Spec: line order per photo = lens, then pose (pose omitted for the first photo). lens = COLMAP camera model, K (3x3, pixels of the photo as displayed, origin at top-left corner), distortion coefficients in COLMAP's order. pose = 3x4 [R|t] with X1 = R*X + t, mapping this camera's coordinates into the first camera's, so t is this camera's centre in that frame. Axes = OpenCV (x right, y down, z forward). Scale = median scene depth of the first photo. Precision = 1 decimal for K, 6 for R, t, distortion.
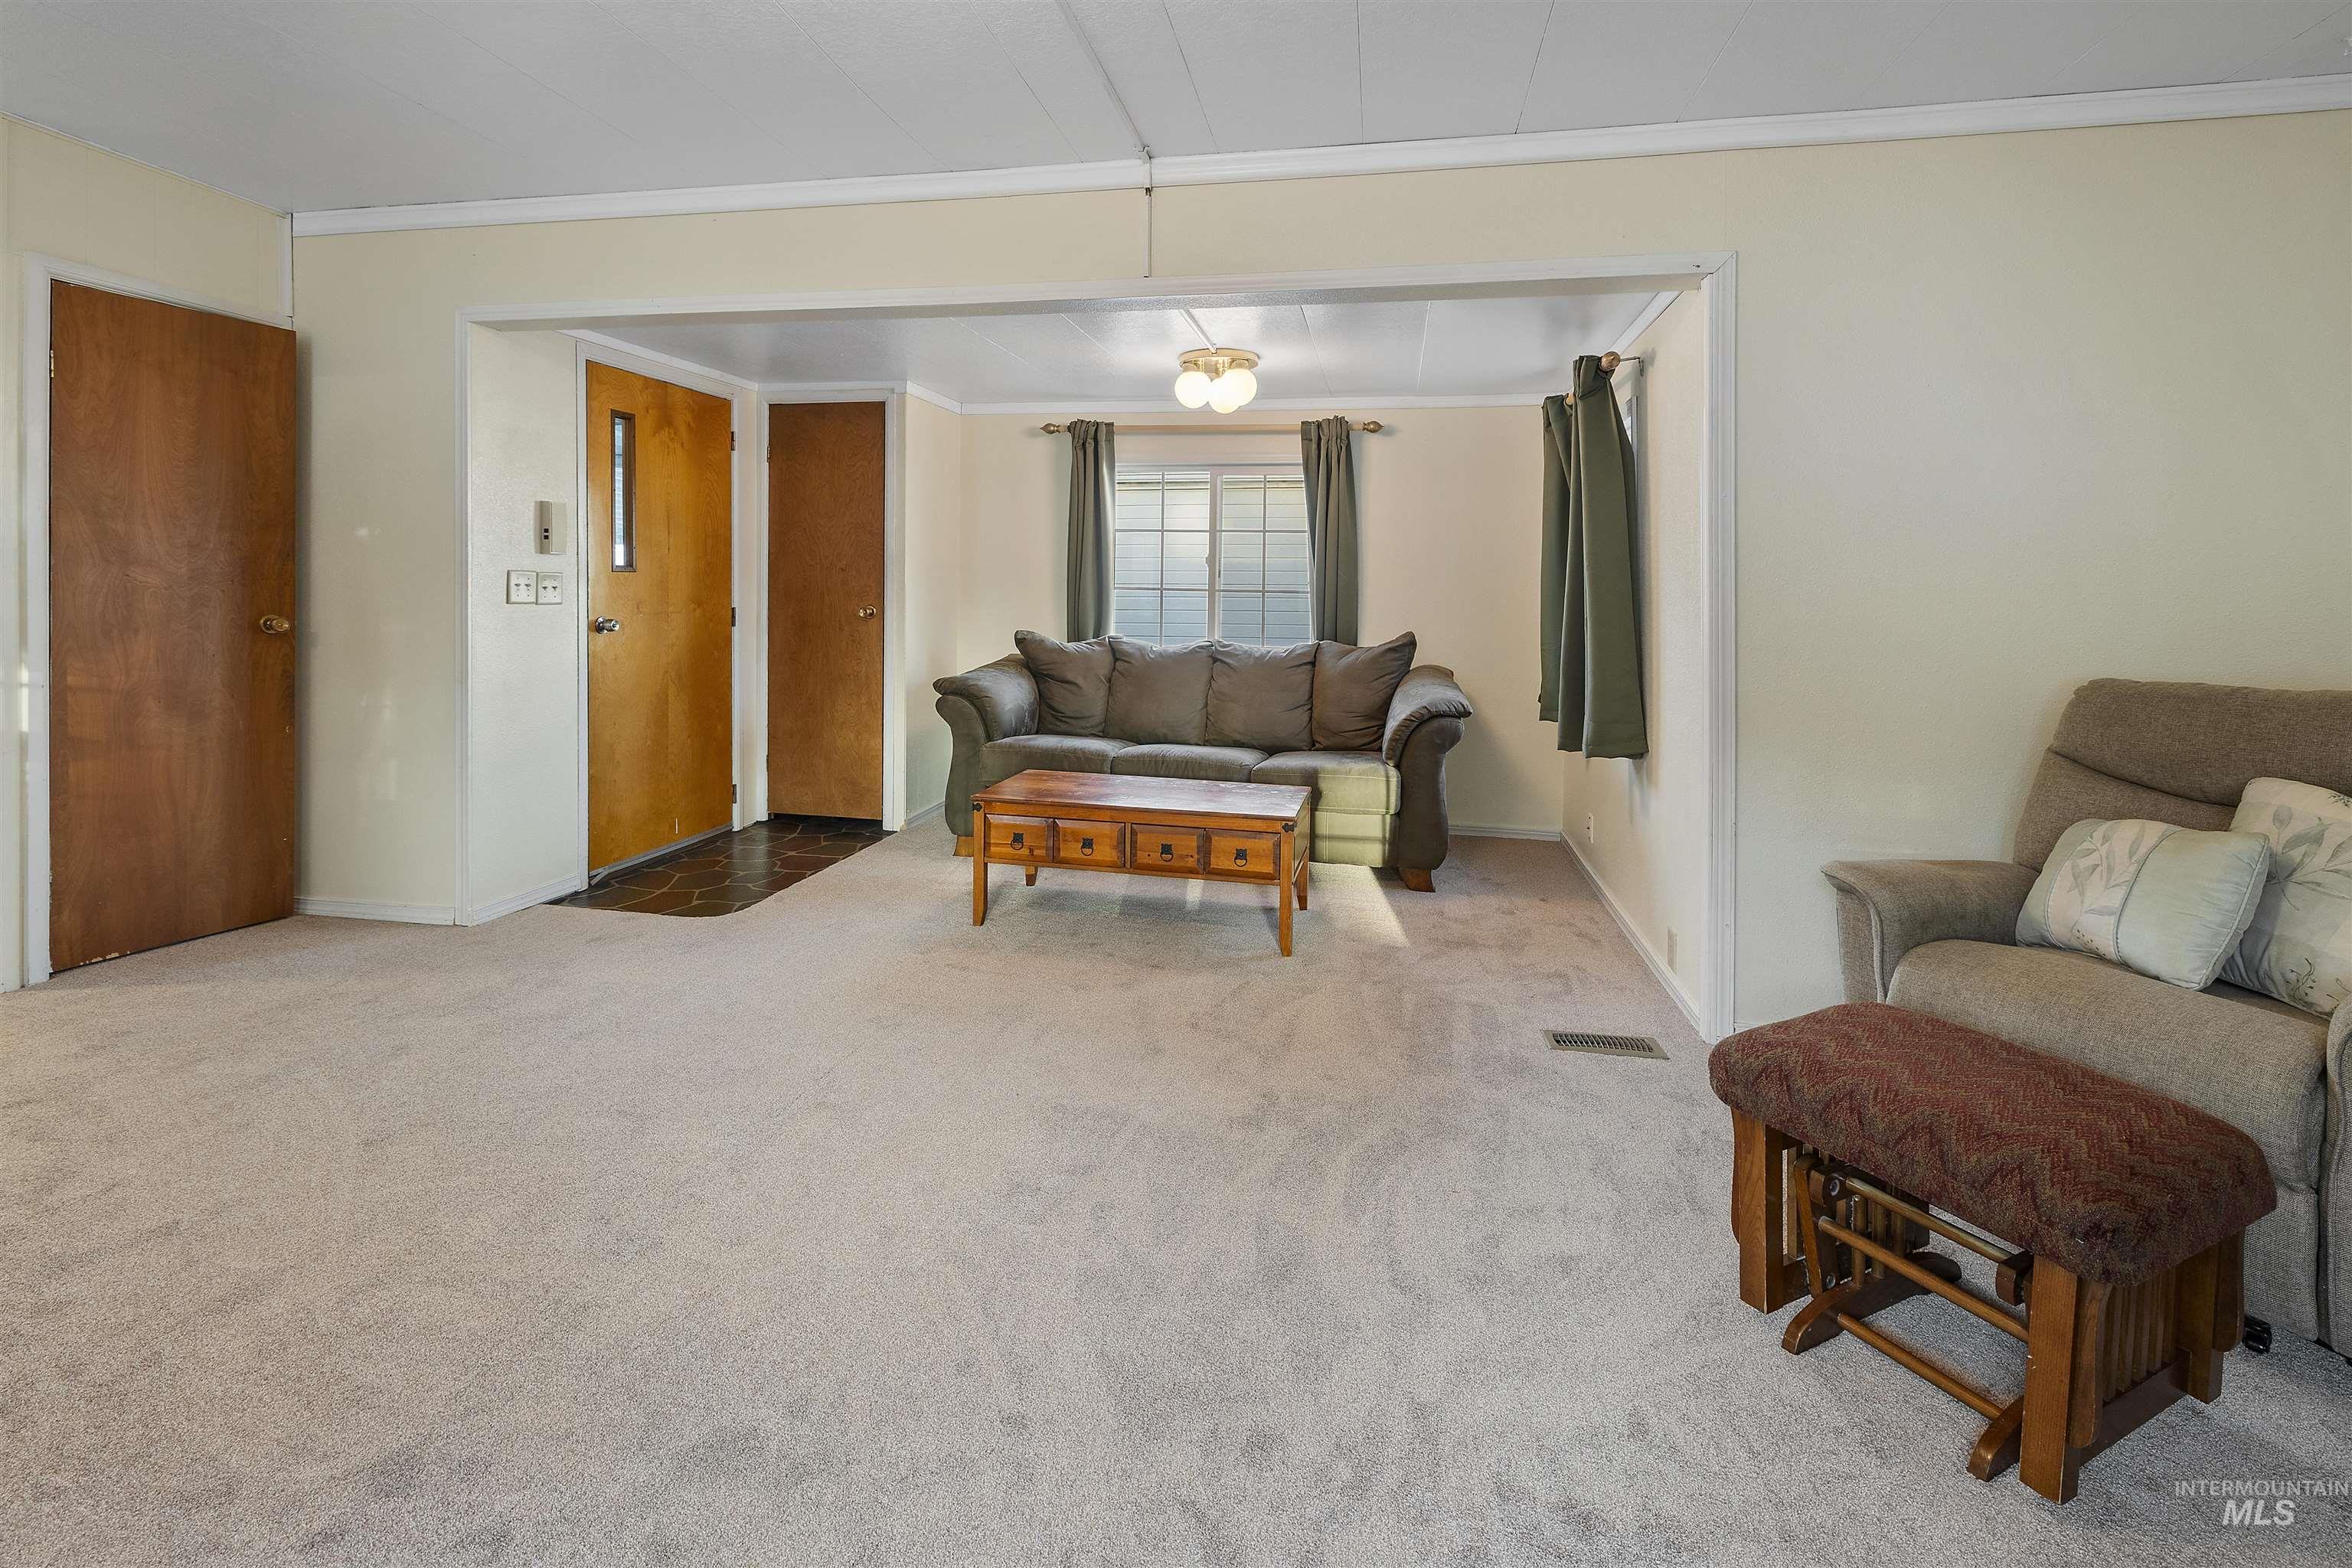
lens RADIAL K [[1053.4, 0, 1170.0], [0, 1053.4, 596.4], [0, 0, 1]] dist [0.002060, 0.000267]
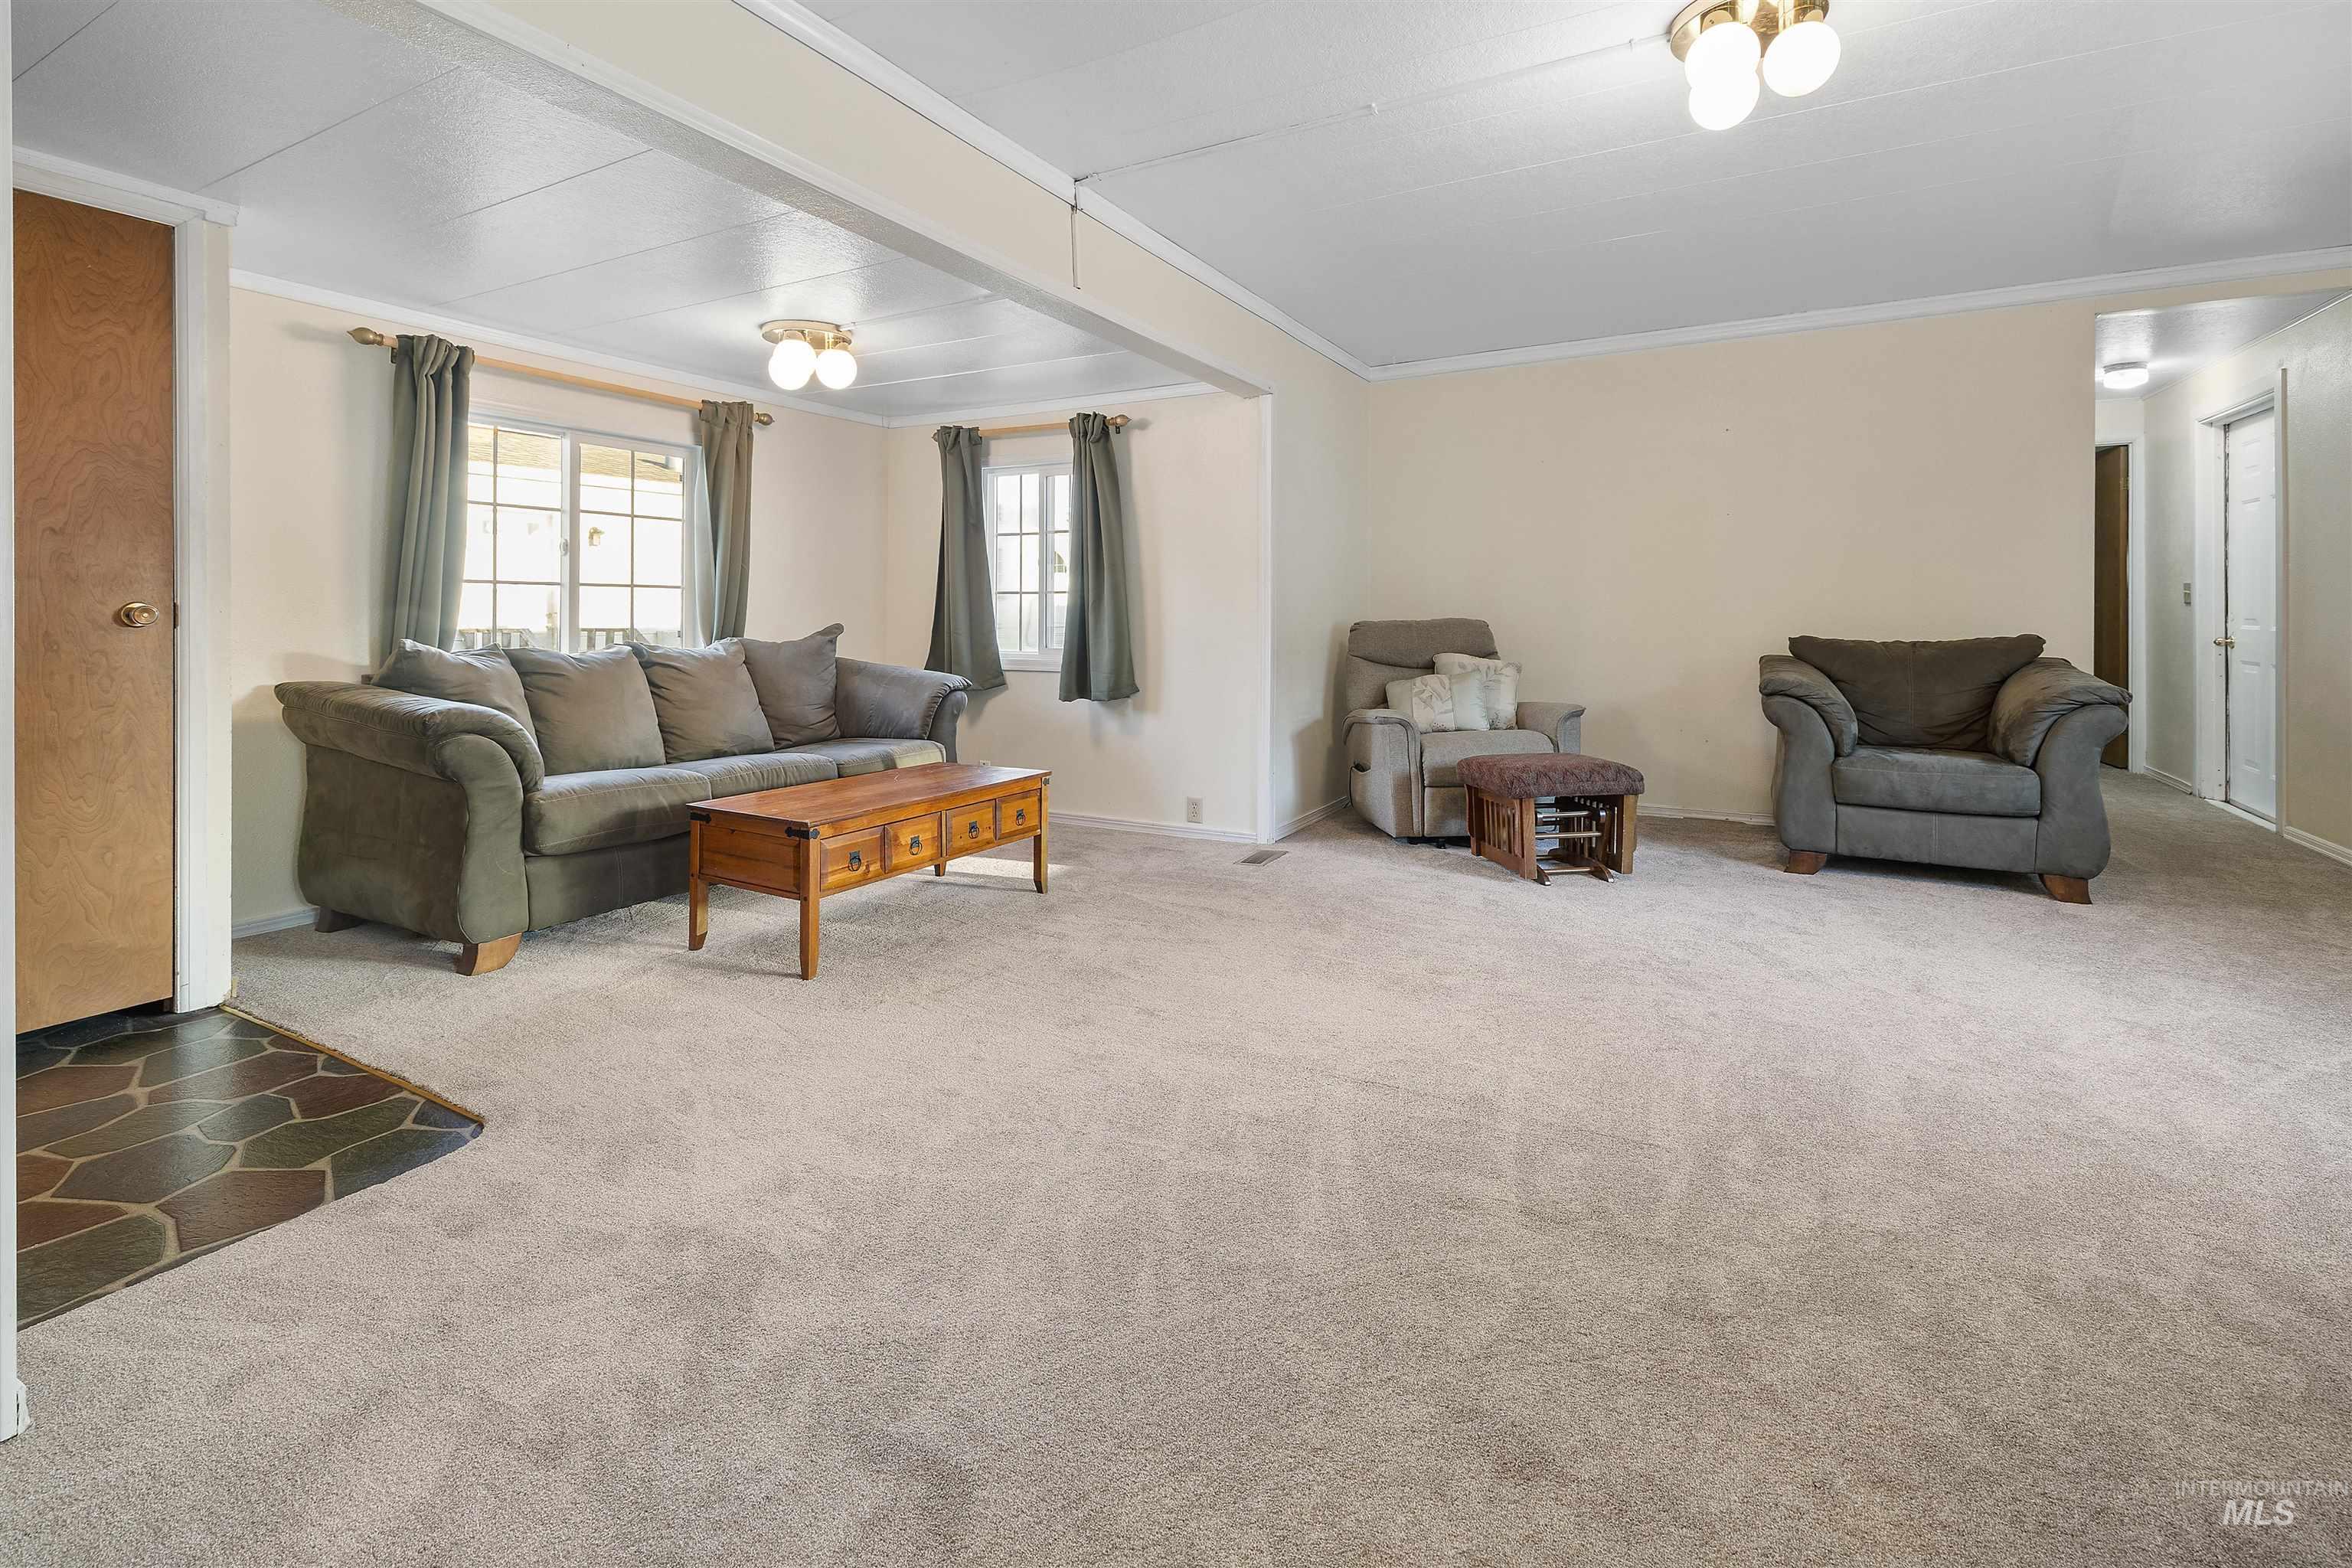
lens RADIAL K [[1053.4, 0, 1170.0], [0, 1053.4, 596.4], [0, 0, 1]] dist [0.002060, 0.000267]
pose [[0.311062, -0.000547, 0.950389, -0.767102], [0.015288, 0.999873, -0.004428, 0.020177], [-0.950267, 0.015907, 0.311031, 0.418972]]
